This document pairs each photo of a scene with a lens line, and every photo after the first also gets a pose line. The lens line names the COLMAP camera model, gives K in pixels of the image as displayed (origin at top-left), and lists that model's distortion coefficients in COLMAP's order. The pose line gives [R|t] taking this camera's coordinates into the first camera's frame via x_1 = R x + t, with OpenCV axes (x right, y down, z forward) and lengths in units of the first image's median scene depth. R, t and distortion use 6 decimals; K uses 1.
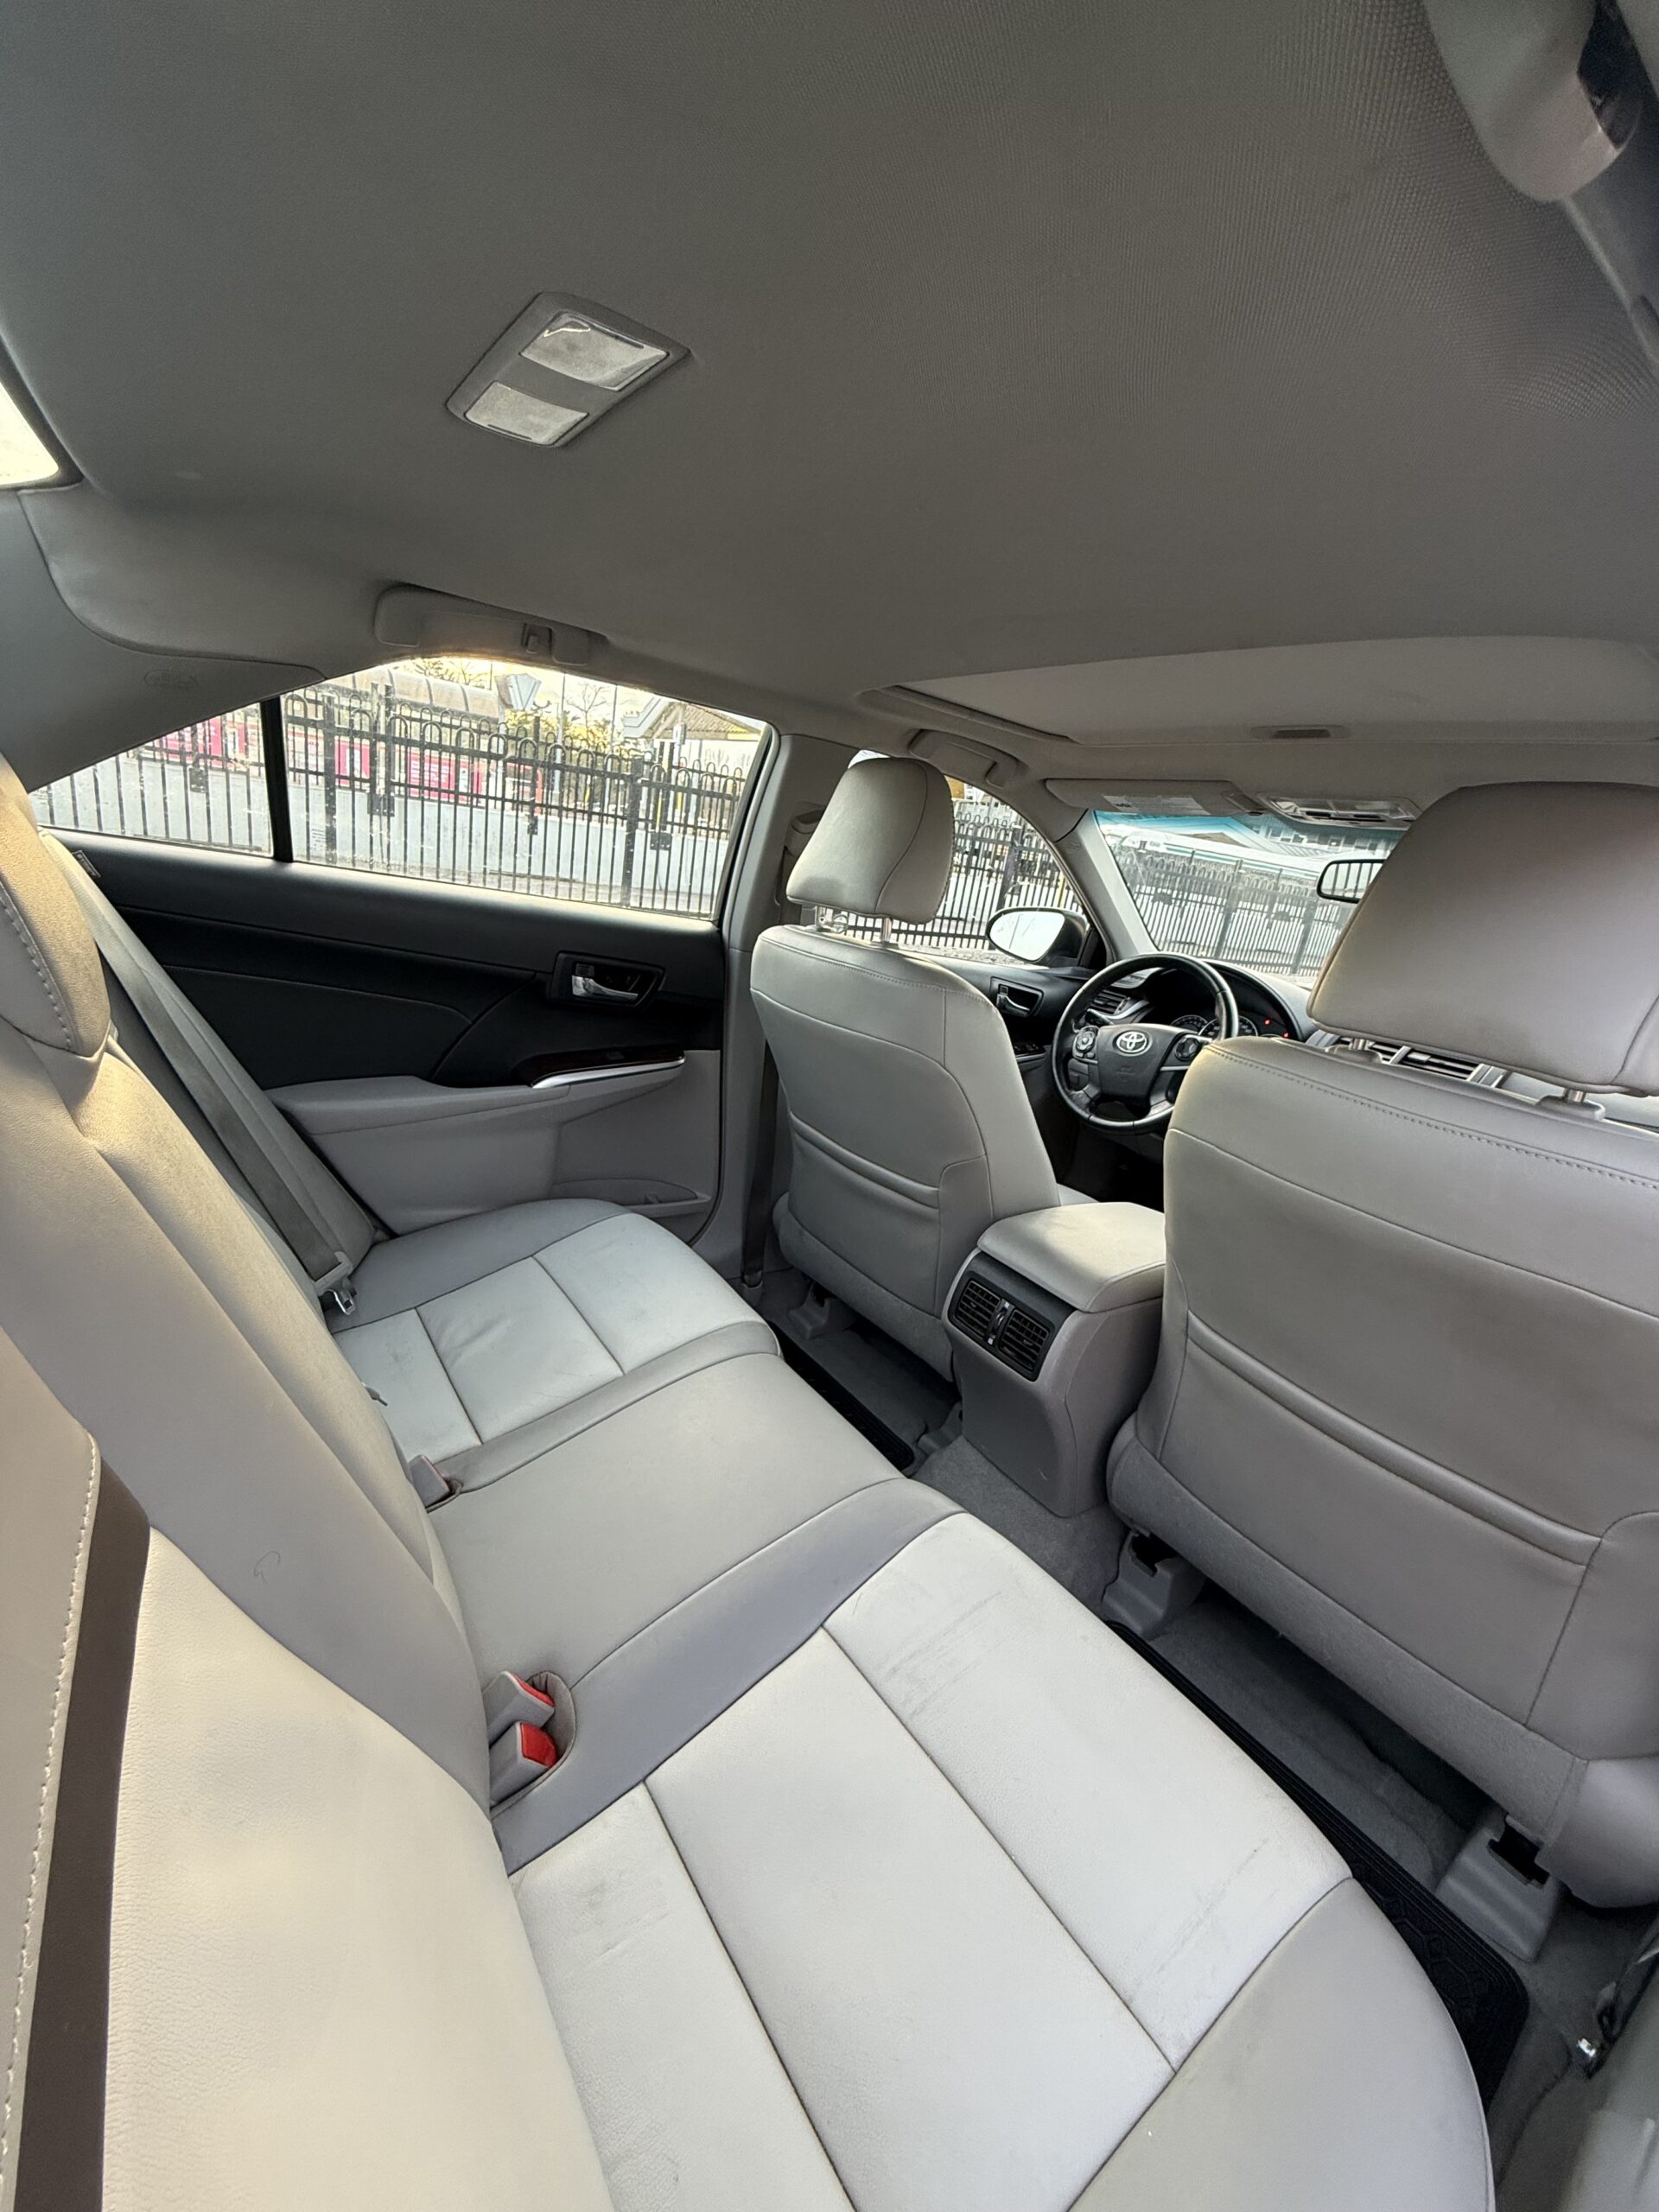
lens RADIAL K [[885.7, 0, 827.8], [0, 885.7, 1096.8], [0, 0, 1]] dist [-0.001984, -0.000163]
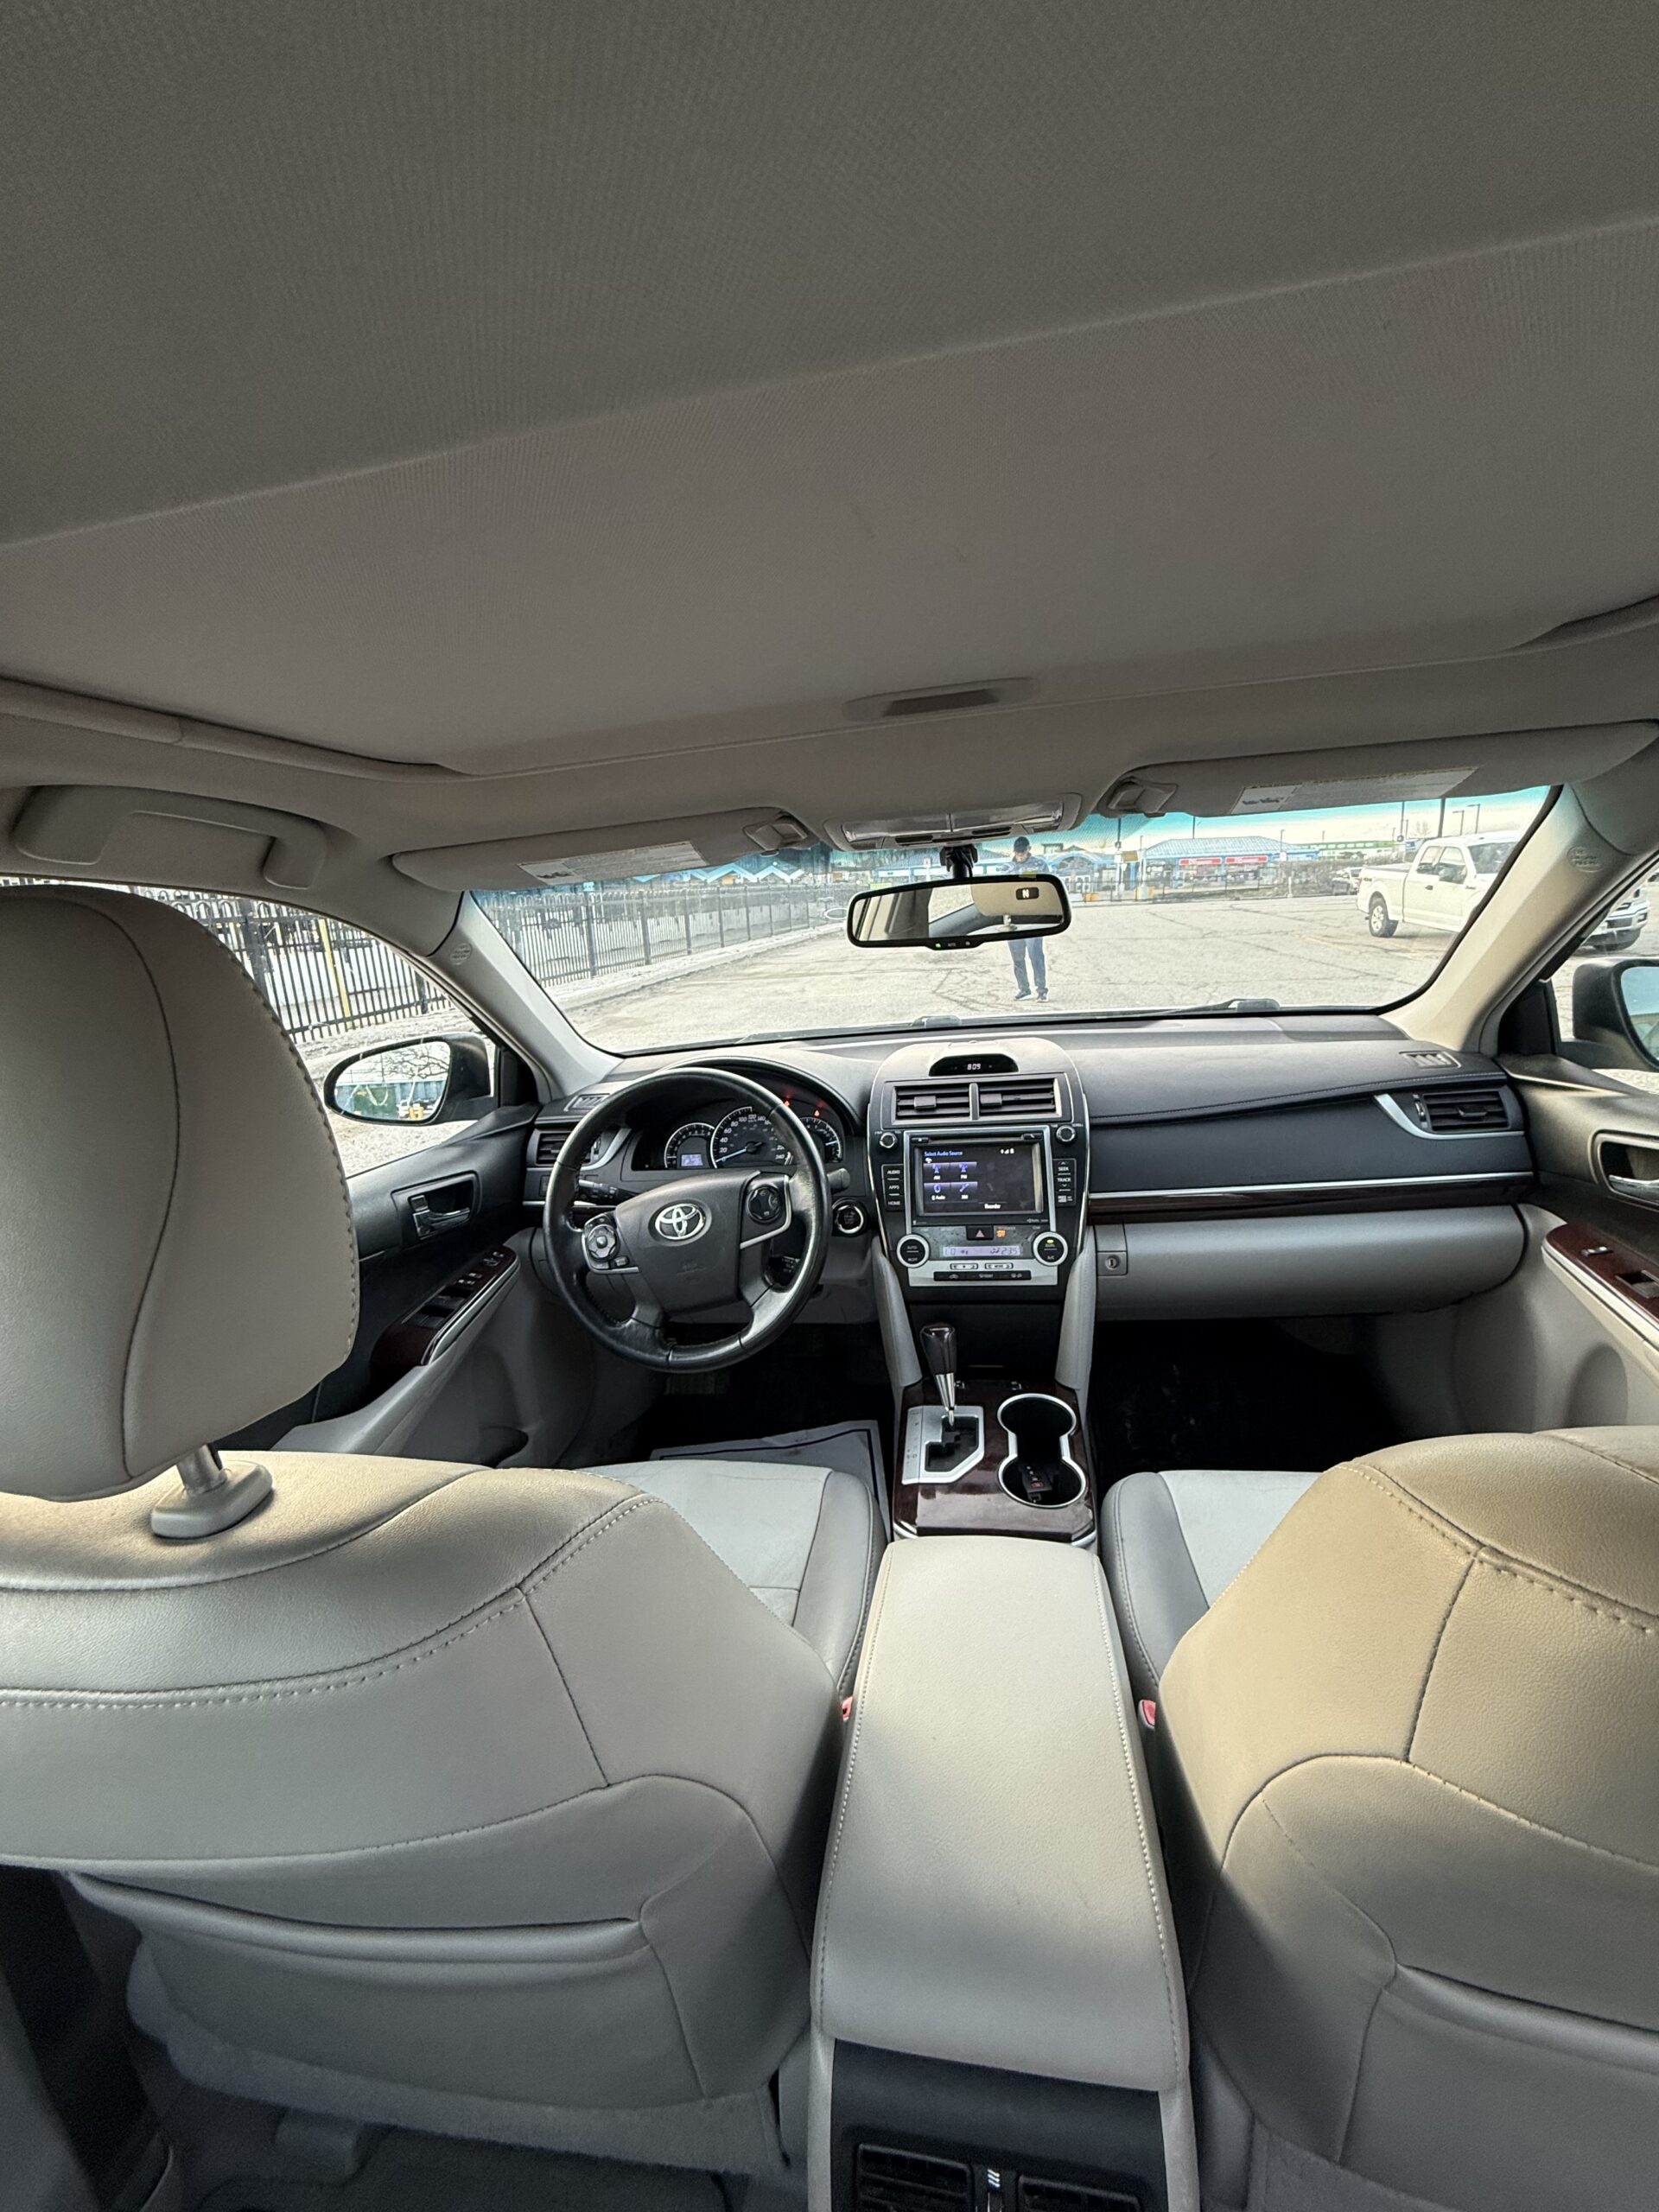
lens RADIAL K [[885.7, 0, 827.8], [0, 885.7, 1096.8], [0, 0, 1]] dist [-0.001984, -0.000163]
pose [[0.690908, -0.348314, 0.633501, 0.051768], [0.363693, 0.924783, 0.111818, -0.201928], [-0.624799, 0.153144, 0.765620, 0.492984]]
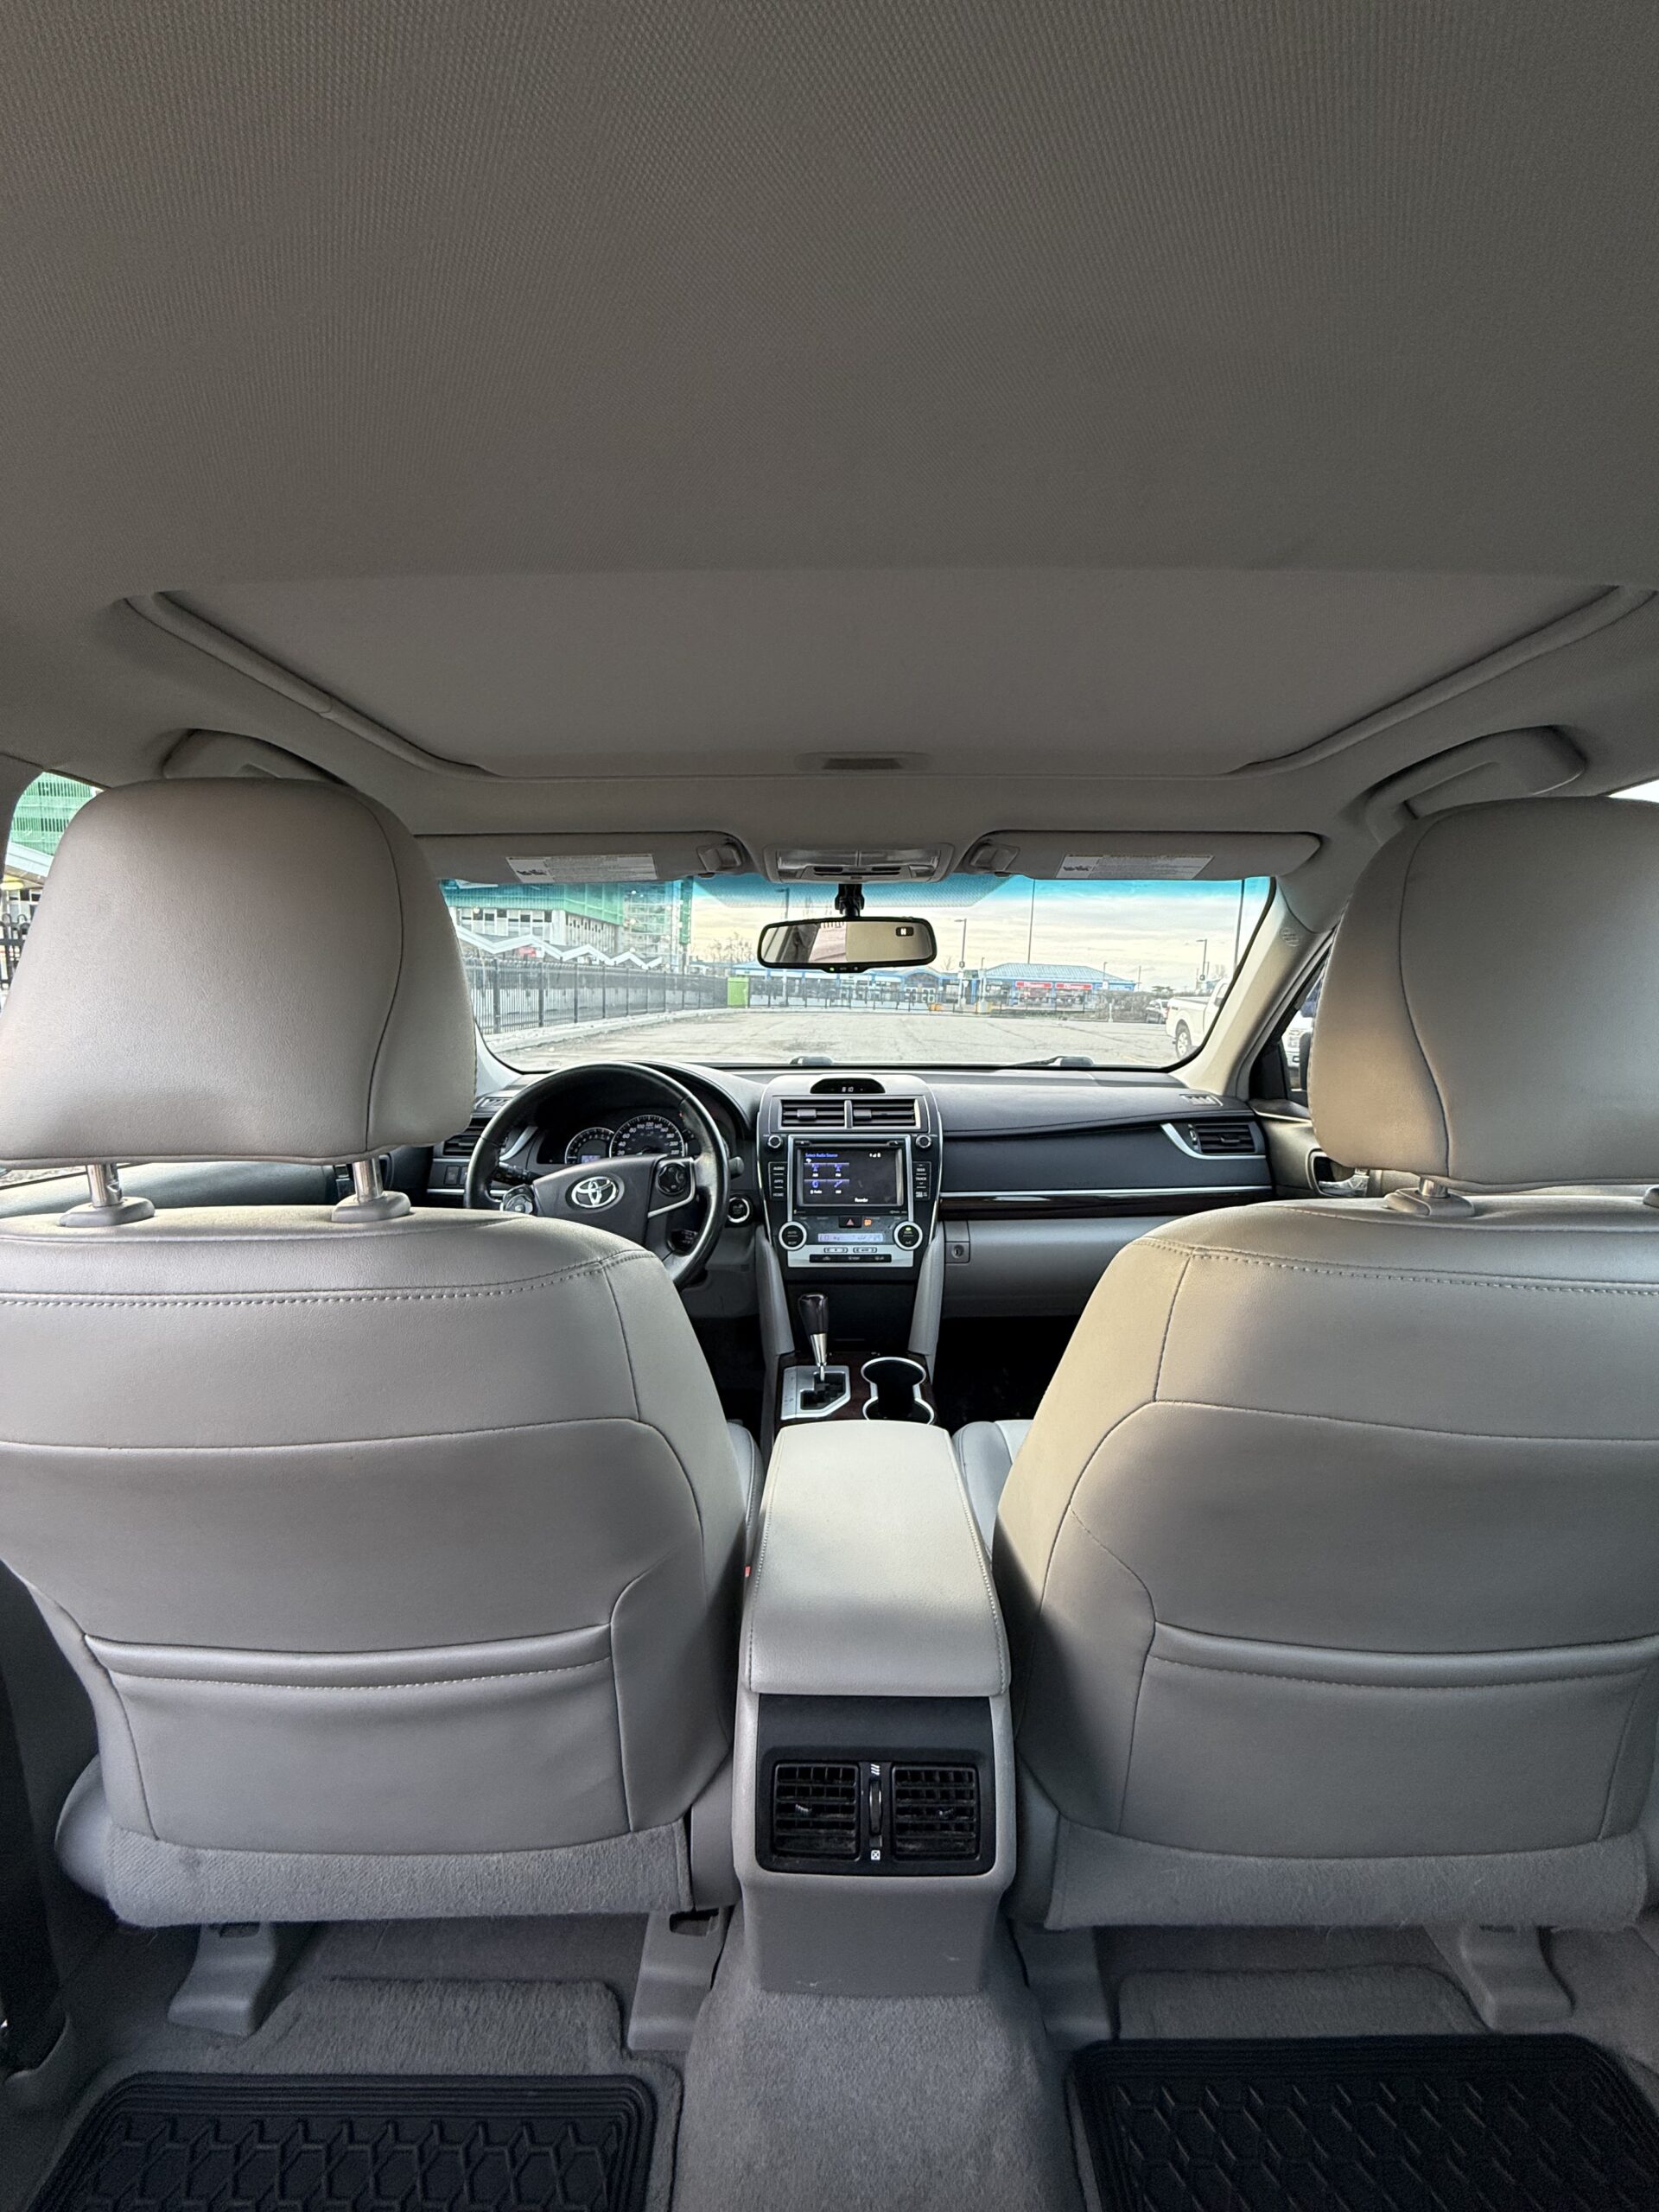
lens RADIAL K [[885.7, 0, 827.8], [0, 885.7, 1096.8], [0, 0, 1]] dist [-0.001984, -0.000163]
pose [[0.584411, -0.239081, 0.775438, -0.098951], [0.297024, 0.952318, 0.069764, -0.147528], [-0.755143, 0.189552, 0.627558, 0.442528]]
